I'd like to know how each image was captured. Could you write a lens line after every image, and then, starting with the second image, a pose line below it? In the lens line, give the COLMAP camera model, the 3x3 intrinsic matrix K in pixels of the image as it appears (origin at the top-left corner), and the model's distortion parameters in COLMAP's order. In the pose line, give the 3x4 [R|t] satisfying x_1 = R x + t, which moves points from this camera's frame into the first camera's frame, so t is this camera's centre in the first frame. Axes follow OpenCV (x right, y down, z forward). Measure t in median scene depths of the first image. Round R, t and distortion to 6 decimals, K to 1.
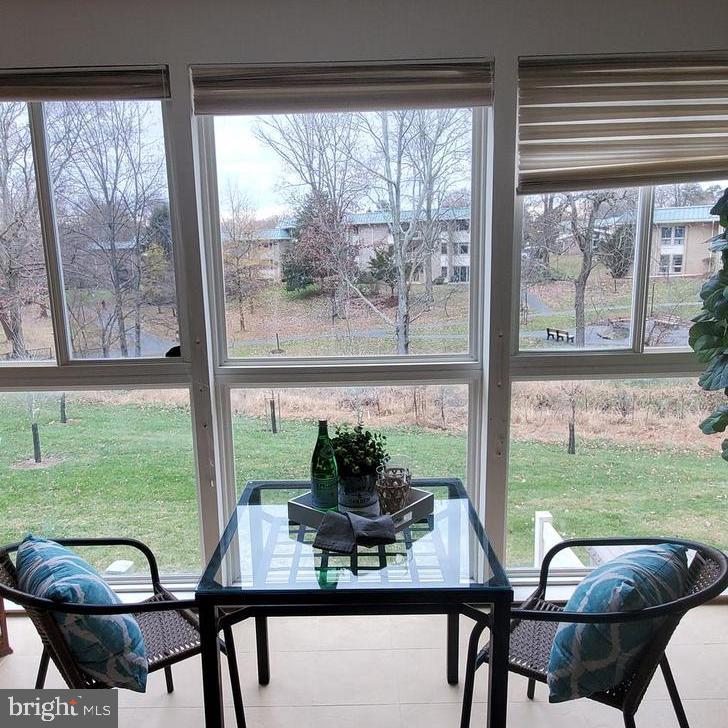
lens RADIAL K [[625.8, 0, 340.1], [0, 625.8, 370.9], [0, 0, 1]] dist [0.005940, 0.001905]
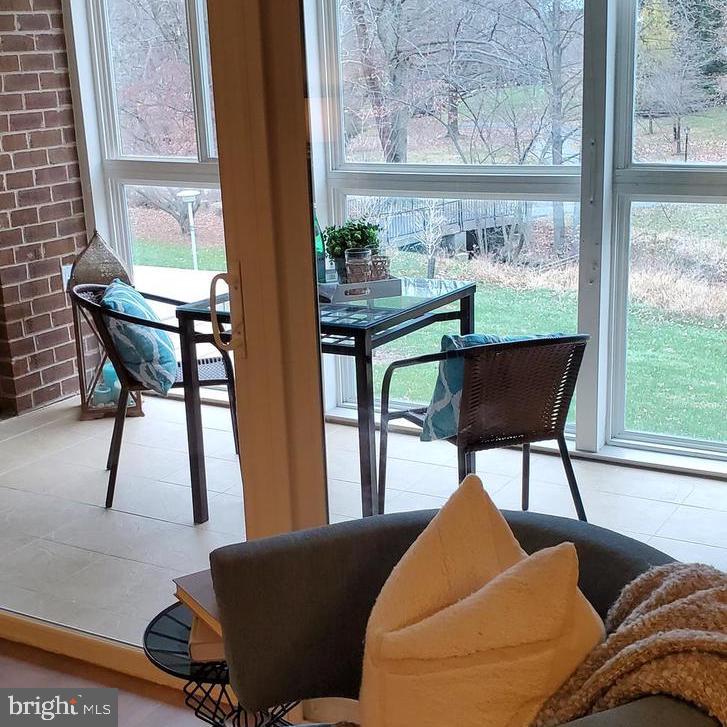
lens RADIAL K [[1188.0, 0, 344.5], [0, 1188.0, 391.4], [0, 0, 1]] dist [0.255246, -0.944558]
pose [[0.856593, 0.132783, -0.498614, 0.856553], [-0.073462, 0.987862, 0.136868, 0.082386], [0.510736, -0.080611, 0.855950, -0.660247]]
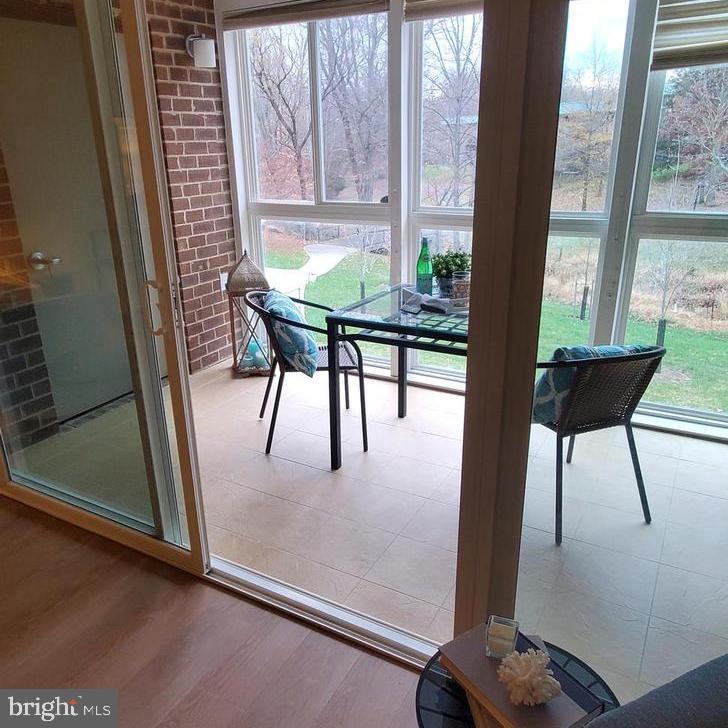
lens RADIAL K [[625.8, 0, 340.1], [0, 625.8, 370.9], [0, 0, 1]] dist [0.005940, 0.001905]
pose [[0.861641, 0.177959, -0.475296, 0.428426], [-0.087791, 0.974653, 0.205775, 0.071687], [0.499868, -0.135577, 0.855424, -0.359005]]
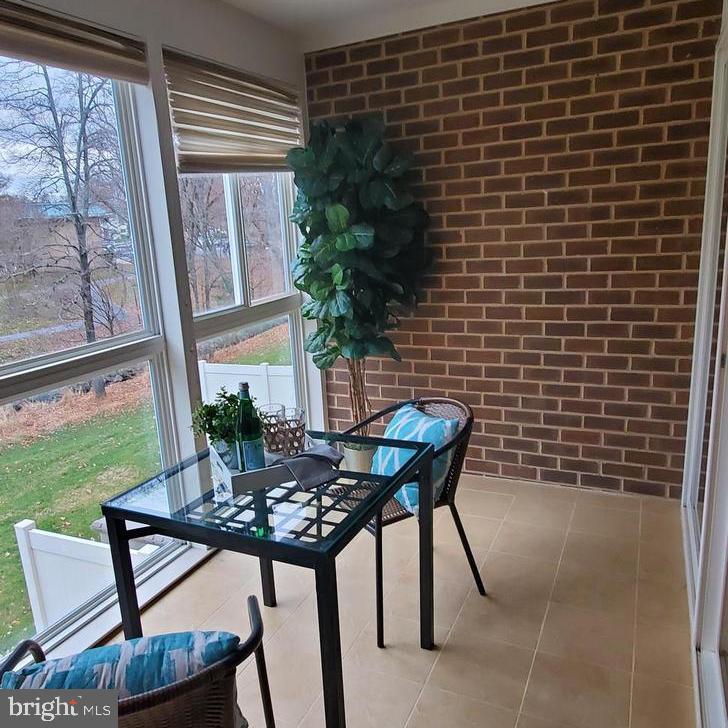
lens RADIAL K [[614.9, 0, 340.1], [0, 614.9, 368.9], [0, 0, 1]] dist [-0.001547, 0.015834]
pose [[0.448145, -0.209845, 0.868983, -0.579277], [0.215039, 0.968822, 0.123057, -0.021174], [-0.867712, 0.131718, 0.479297, 0.278491]]
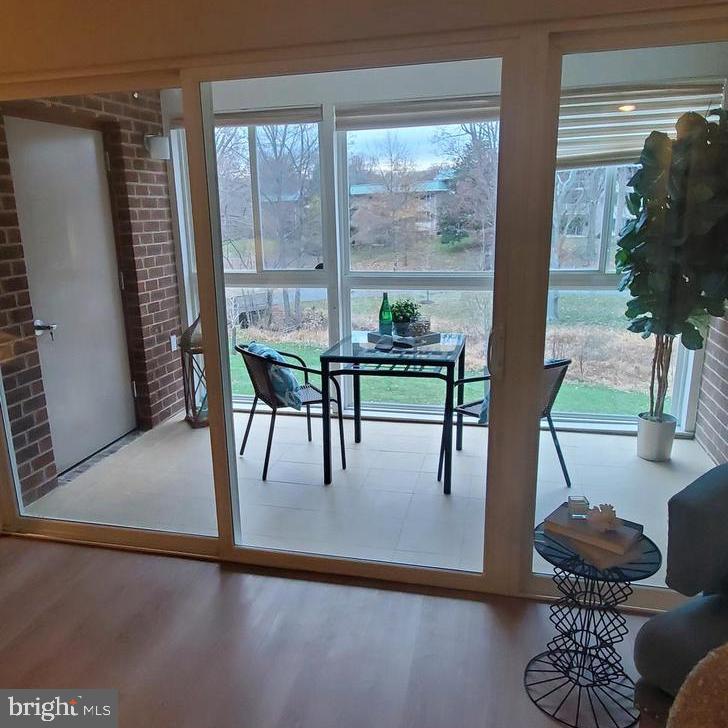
lens RADIAL K [[625.8, 0, 340.1], [0, 625.8, 370.9], [0, 0, 1]] dist [0.005940, 0.001905]
pose [[0.969702, 0.060584, -0.236658, 0.236719], [-0.043121, 0.995998, 0.078283, 0.128947], [0.240453, -0.065706, 0.968434, -0.745444]]
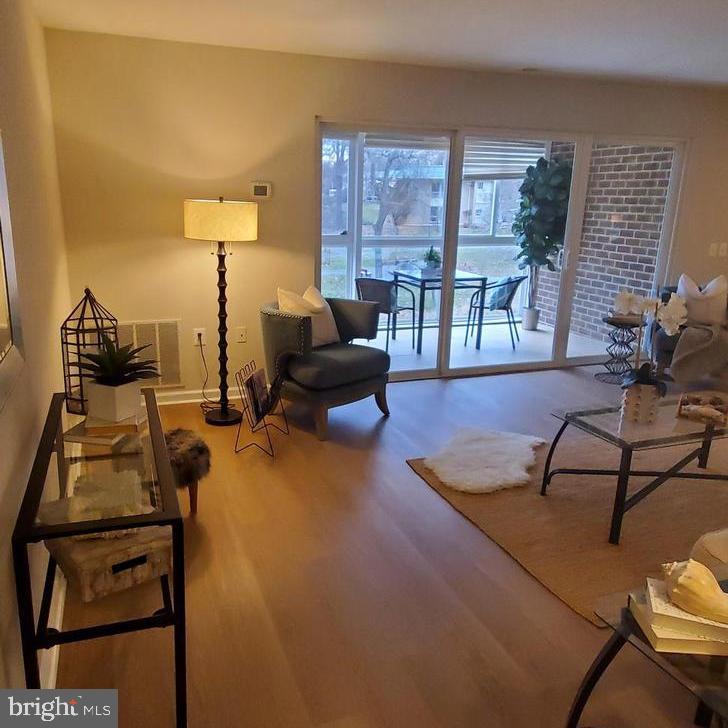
lens RADIAL K [[625.8, 0, 340.1], [0, 625.8, 370.9], [0, 0, 1]] dist [0.005940, 0.001905]
pose [[0.943255, -0.049783, 0.328318, -1.275688], [0.021528, 0.995786, 0.089143, 0.341550], [-0.331372, -0.077016, 0.940352, -1.675930]]
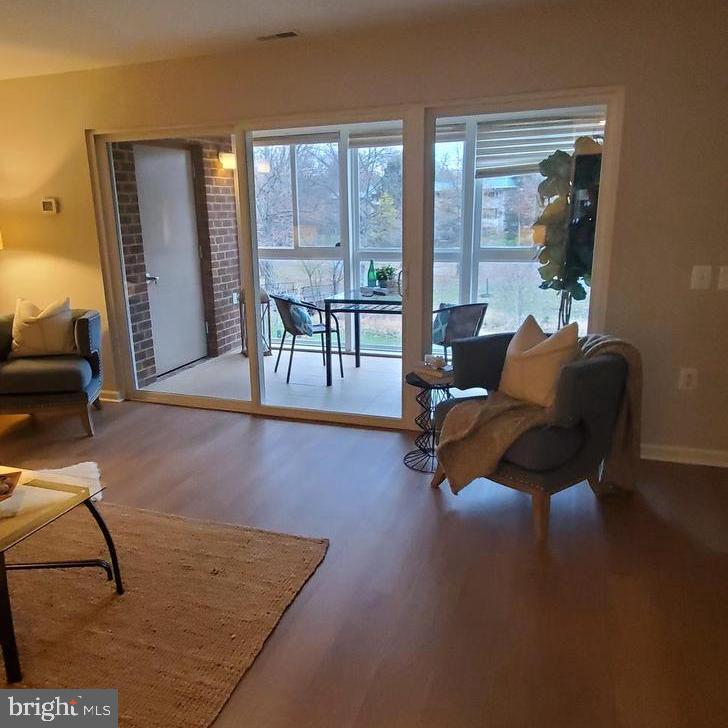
lens RADIAL K [[614.9, 0, 340.1], [0, 614.9, 368.9], [0, 0, 1]] dist [-0.001547, 0.015834]
pose [[0.935459, 0.092452, -0.341131, 0.645224], [-0.065121, 0.993743, 0.090743, 0.248696], [0.347385, -0.062672, 0.935626, -1.355578]]
